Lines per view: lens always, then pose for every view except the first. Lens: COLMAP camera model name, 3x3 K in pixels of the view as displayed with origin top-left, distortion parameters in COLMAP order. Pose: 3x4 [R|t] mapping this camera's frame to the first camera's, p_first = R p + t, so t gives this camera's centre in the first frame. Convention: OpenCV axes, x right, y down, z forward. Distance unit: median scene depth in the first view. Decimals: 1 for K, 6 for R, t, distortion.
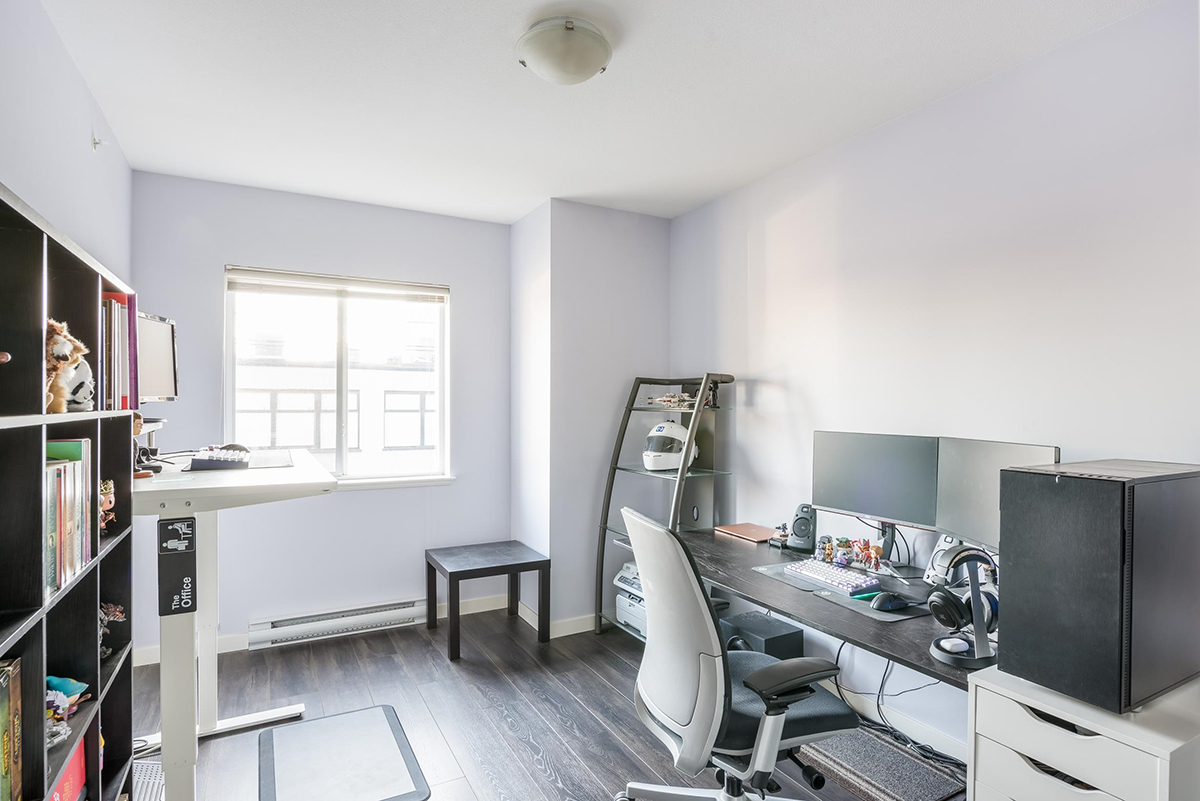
lens RADIAL K [[610.7, 0, 613.9], [0, 610.7, 400.8], [0, 0, 1]] dist [-0.003095, -0.000843]
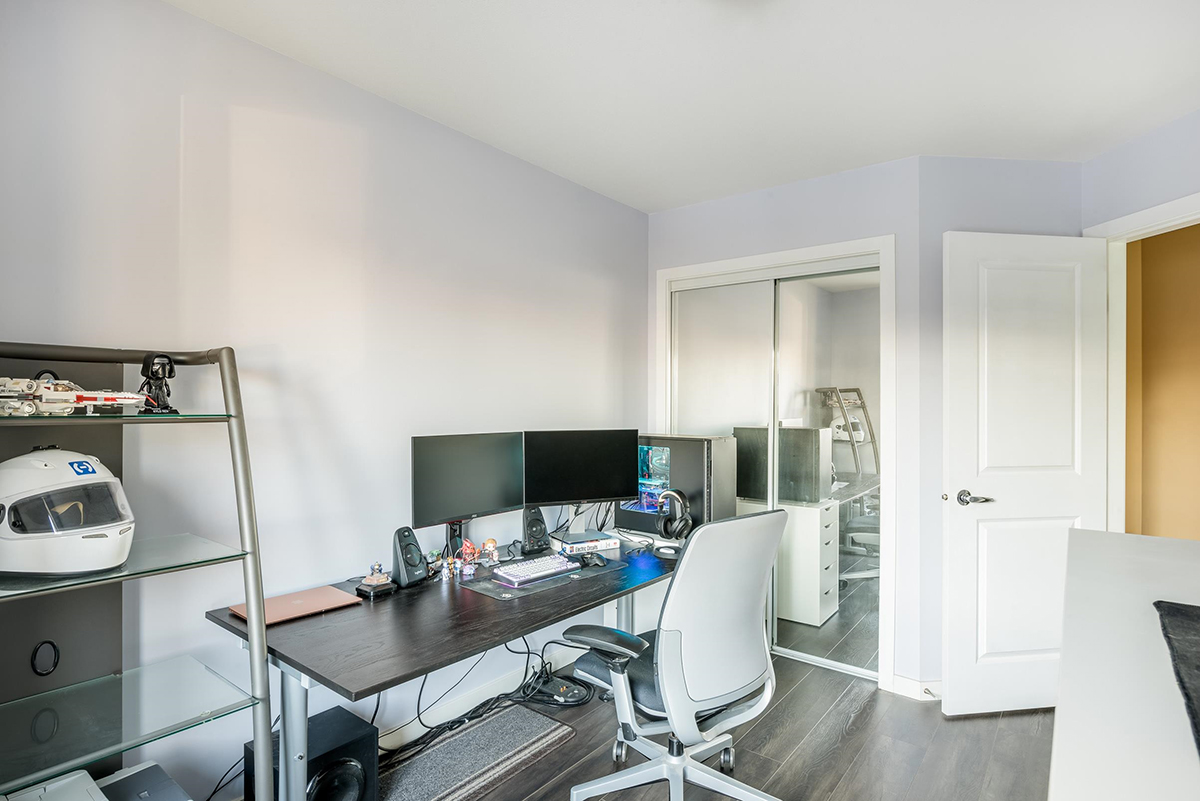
lens RADIAL K [[610.7, 0, 613.9], [0, 610.7, 400.8], [0, 0, 1]] dist [-0.003095, -0.000843]
pose [[-0.383100, -0.002215, 0.923704, -0.604299], [-0.008641, 0.999962, -0.001185, -0.002759], [-0.923666, -0.008436, -0.383105, 1.159799]]
